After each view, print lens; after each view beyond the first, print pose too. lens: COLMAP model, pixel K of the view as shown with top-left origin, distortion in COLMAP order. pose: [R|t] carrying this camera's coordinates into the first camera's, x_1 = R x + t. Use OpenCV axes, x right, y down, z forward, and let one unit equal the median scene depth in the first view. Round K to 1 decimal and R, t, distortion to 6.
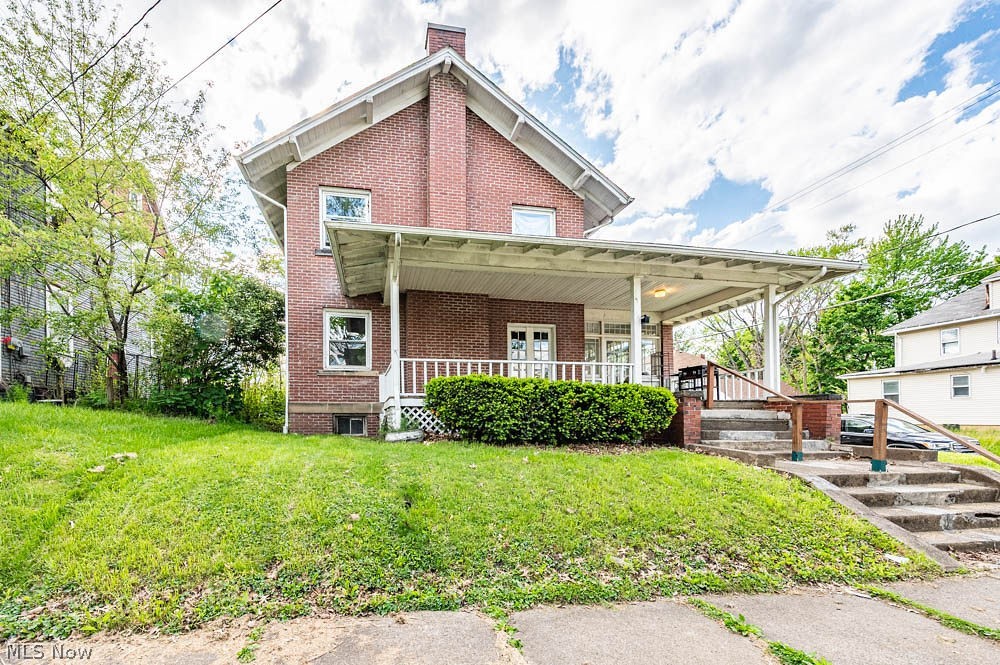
lens RADIAL K [[402.4, 0, 501.1], [0, 402.4, 342.2], [0, 0, 1]] dist [0.000811, -0.000092]
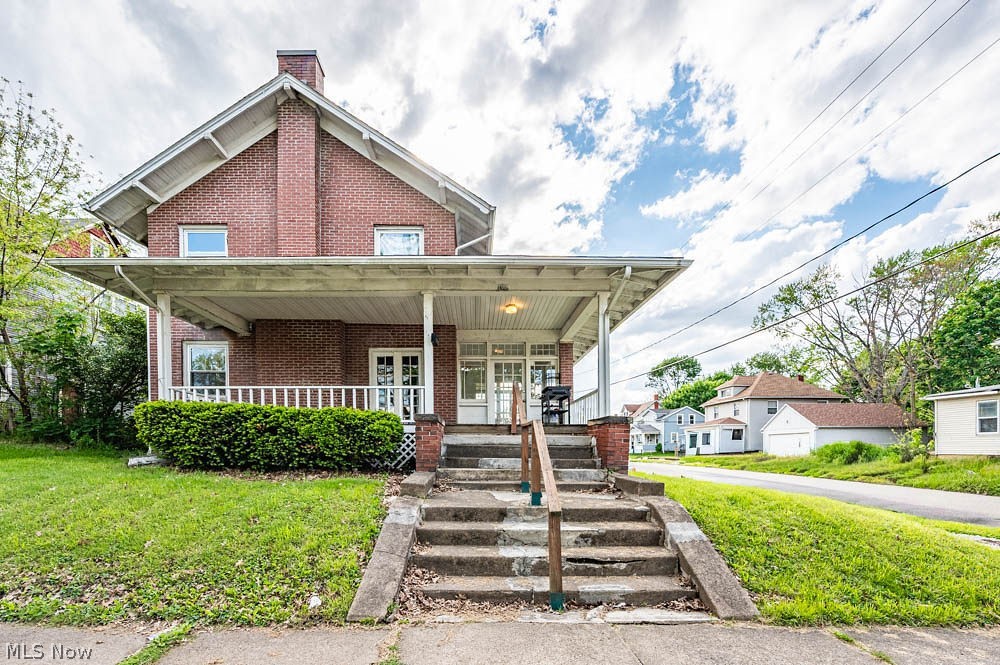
lens RADIAL K [[411.1, 0, 500.1], [0, 411.1, 378.7], [0, 0, 1]] dist [-0.002357, -0.000180]
pose [[0.985292, -0.026894, -0.168747, 0.546960], [0.030724, 0.999325, 0.020126, 0.018158], [0.168092, -0.025015, 0.985454, 0.074111]]
